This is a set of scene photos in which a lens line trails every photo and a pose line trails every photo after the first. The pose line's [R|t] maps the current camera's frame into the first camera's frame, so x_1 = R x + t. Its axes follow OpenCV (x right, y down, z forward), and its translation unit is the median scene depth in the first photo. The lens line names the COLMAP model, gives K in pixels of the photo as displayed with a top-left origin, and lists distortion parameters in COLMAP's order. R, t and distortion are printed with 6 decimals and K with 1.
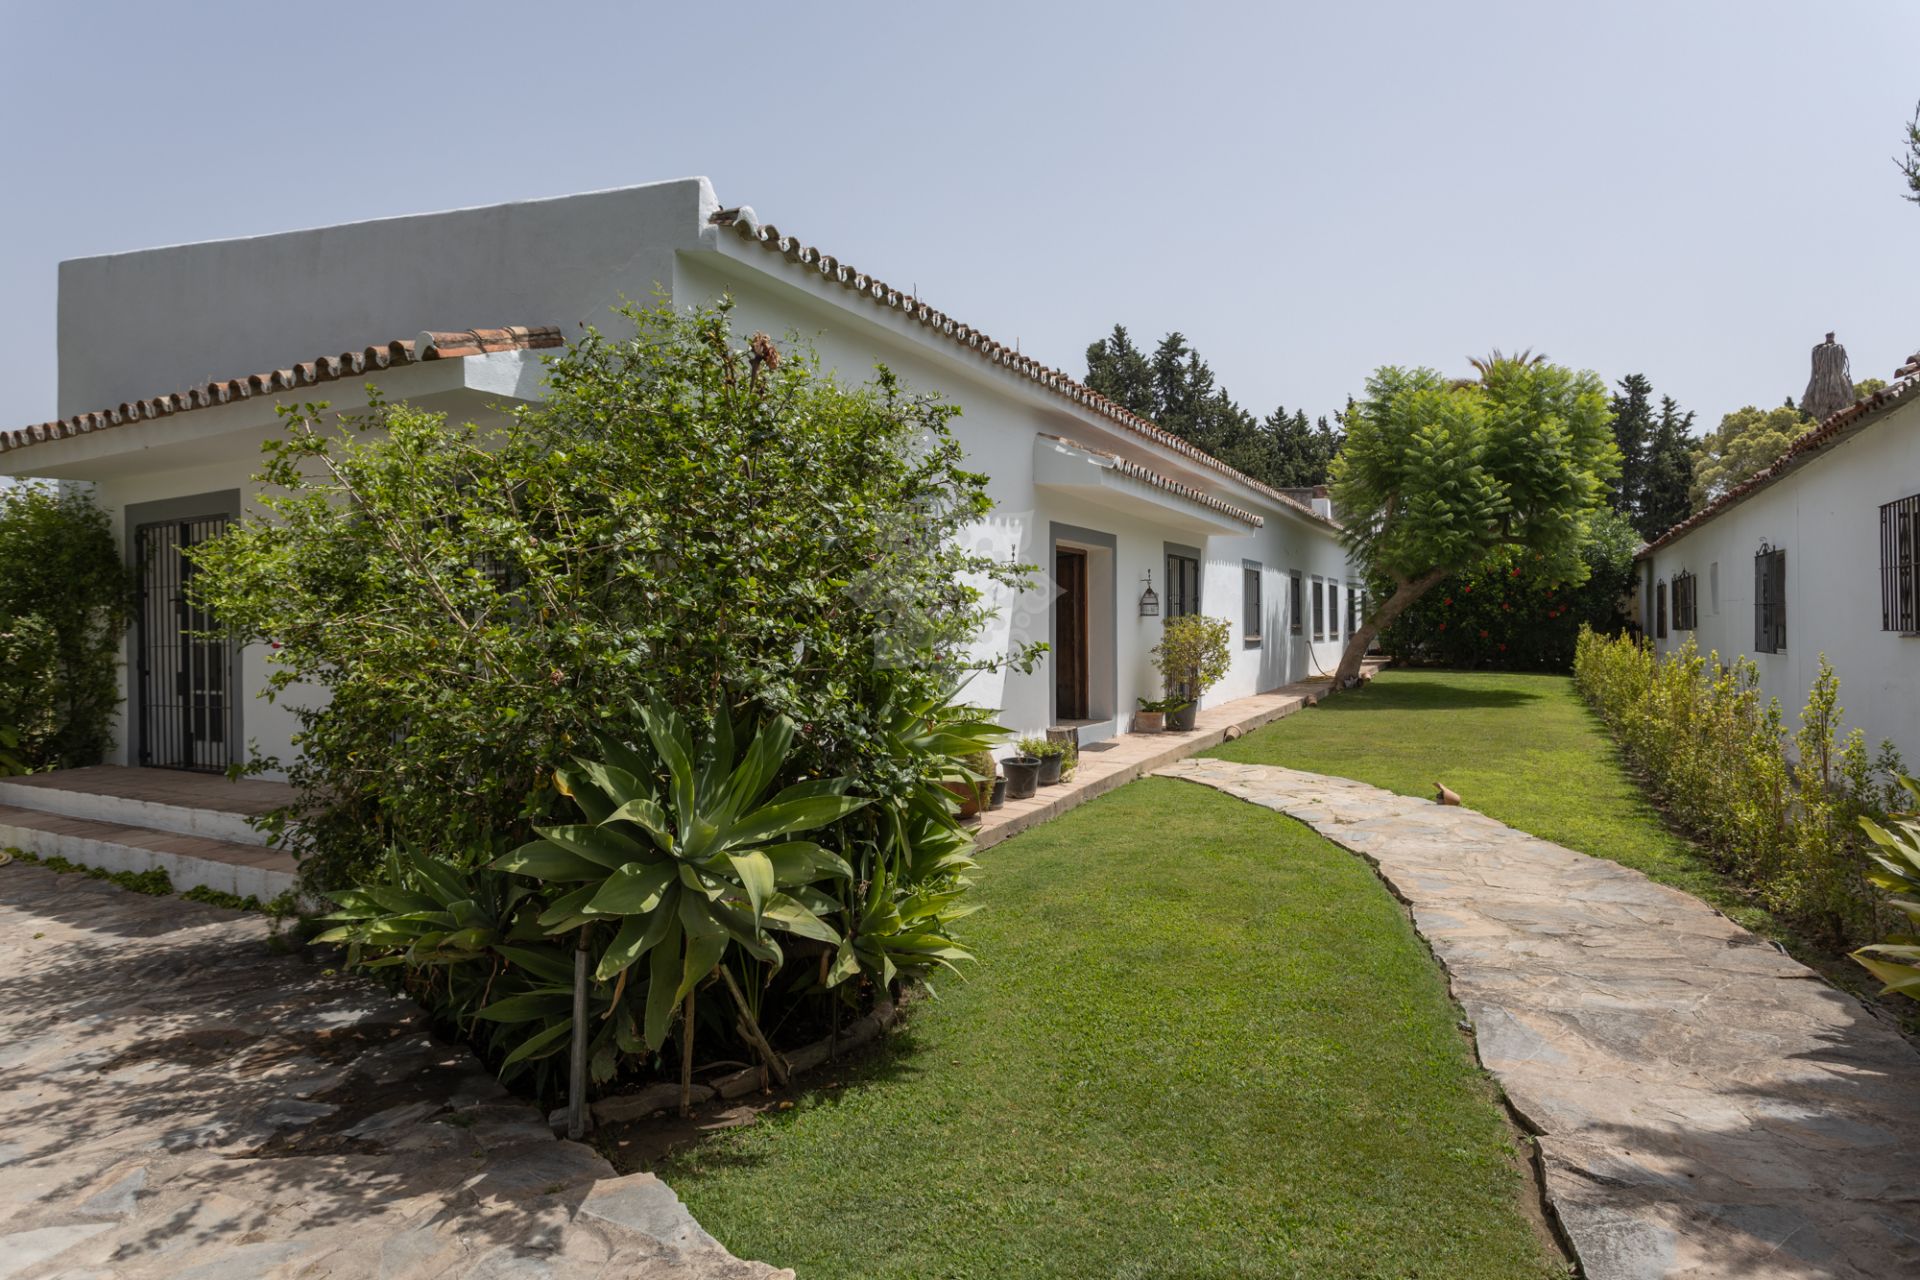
lens RADIAL K [[1092.8, 0, 964.5], [0, 1092.8, 636.9], [0, 0, 1]] dist [-0.002699, 0.013067]
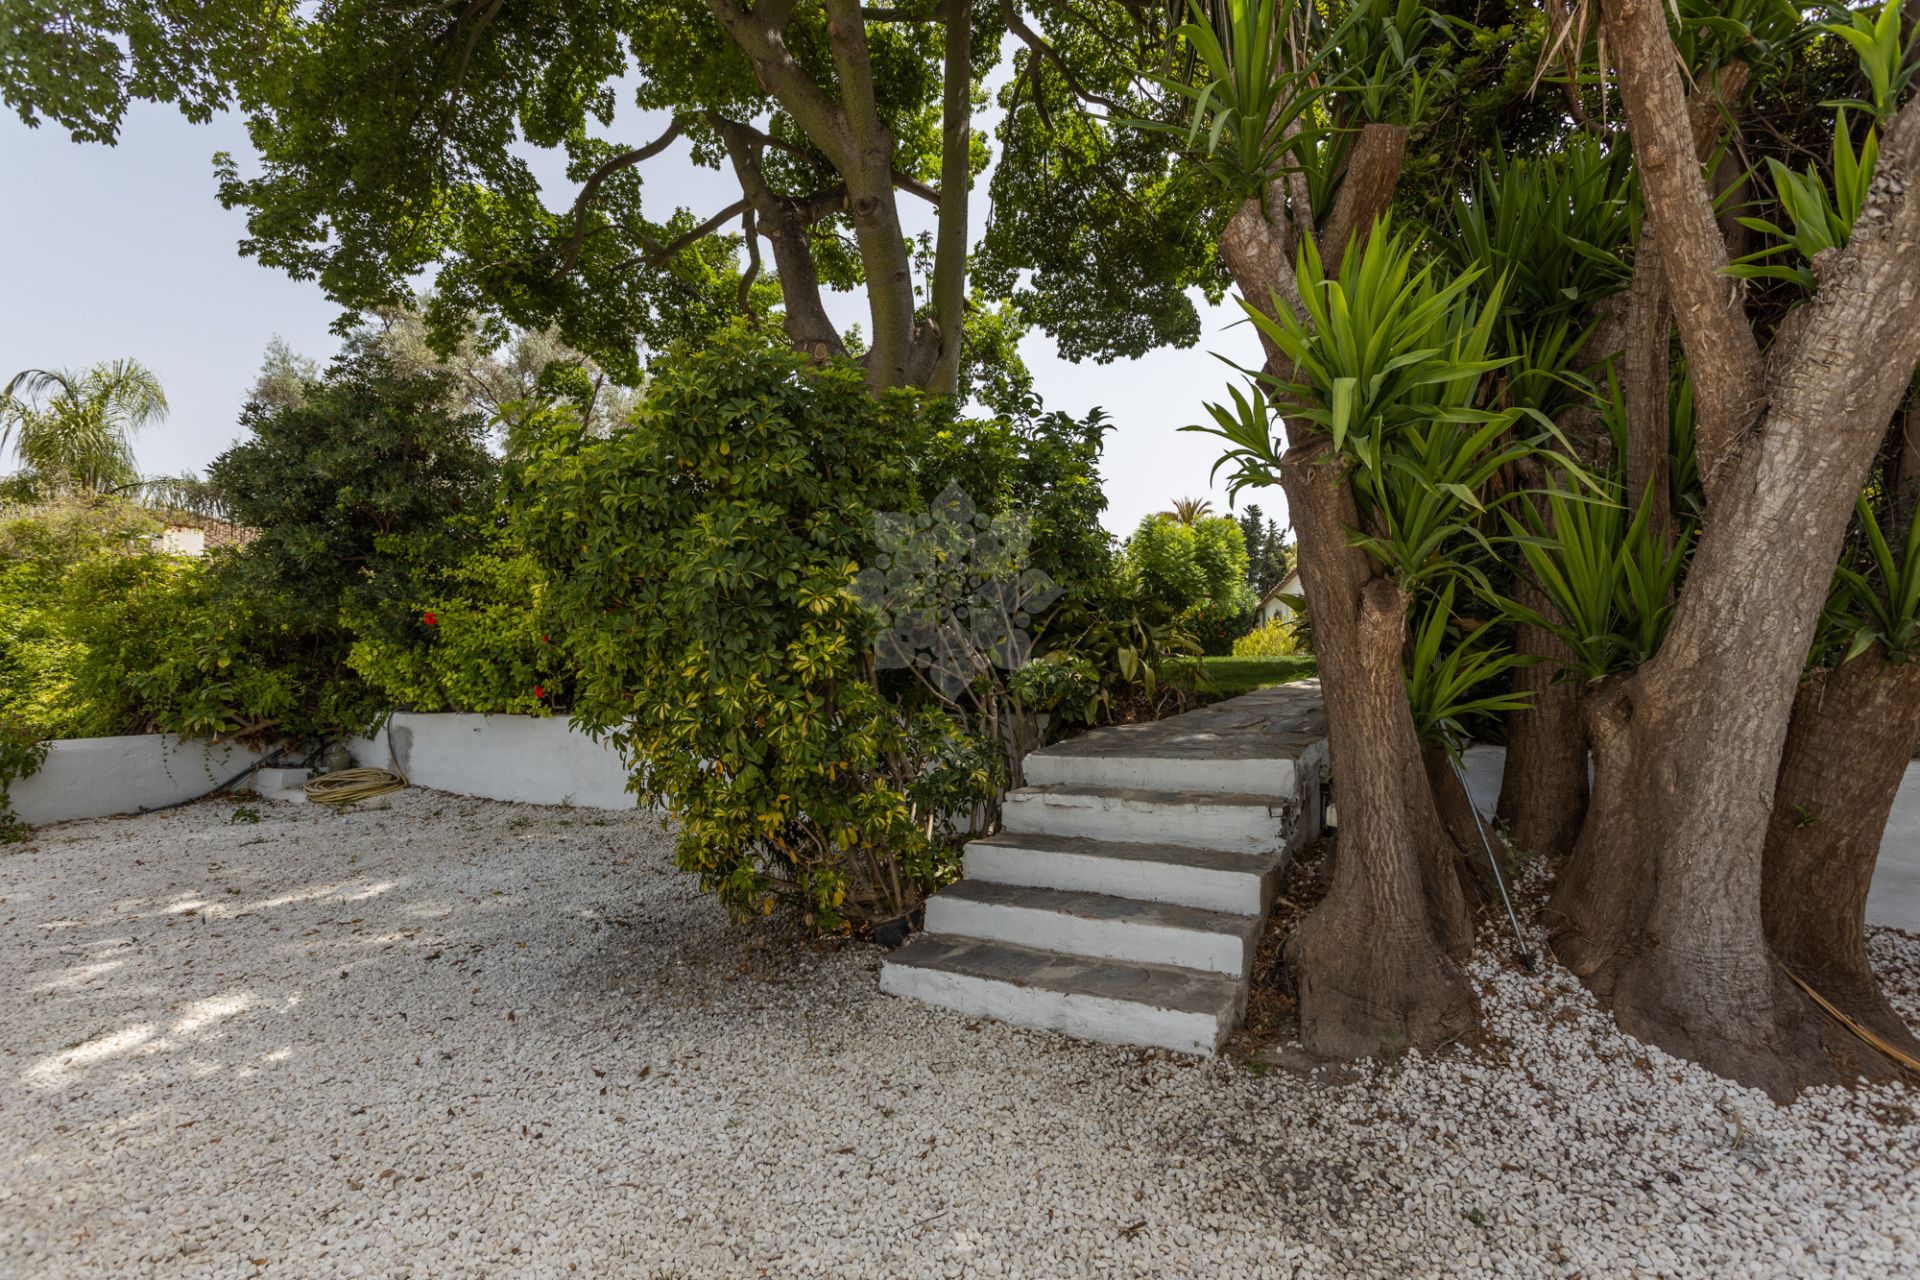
lens RADIAL K [[909.1, 0, 966.5], [0, 909.1, 646.0], [0, 0, 1]] dist [0.002062, 0.000423]
pose [[0.971082, 0.003751, 0.238715, -0.636178], [0.007628, 0.998879, -0.046728, 0.150367], [-0.238622, 0.047198, 0.969965, -1.030189]]
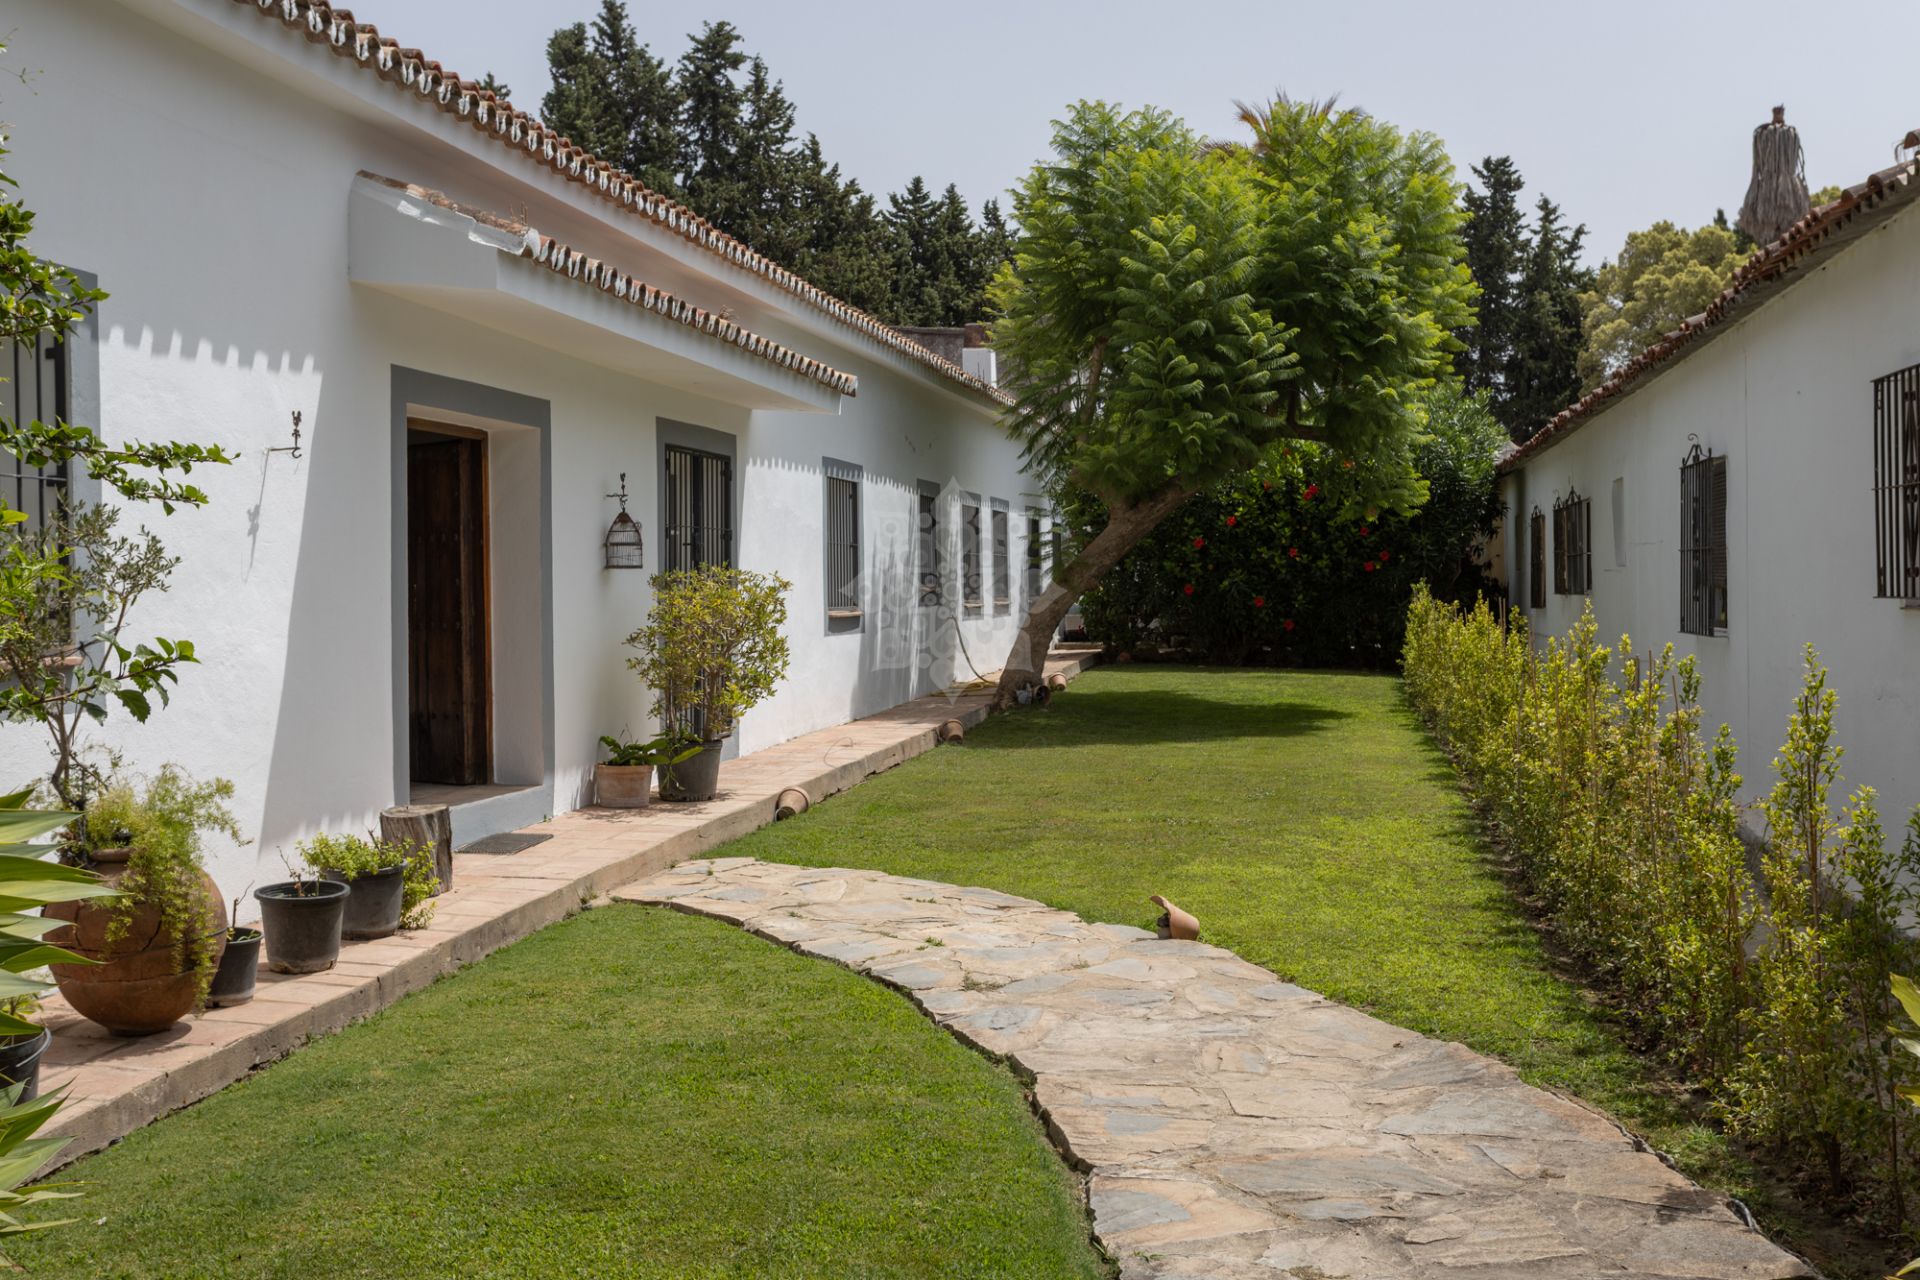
lens RADIAL K [[2076.0, 0, 960.0], [0, 2076.0, 640.0], [0, 0, 1]] dist [0.025674, 0.038577]
pose [[0.956143, -0.007936, 0.292791, 0.043072], [0.003228, 0.999858, 0.016560, -0.002301], [-0.292881, -0.014889, 0.956033, 0.070773]]
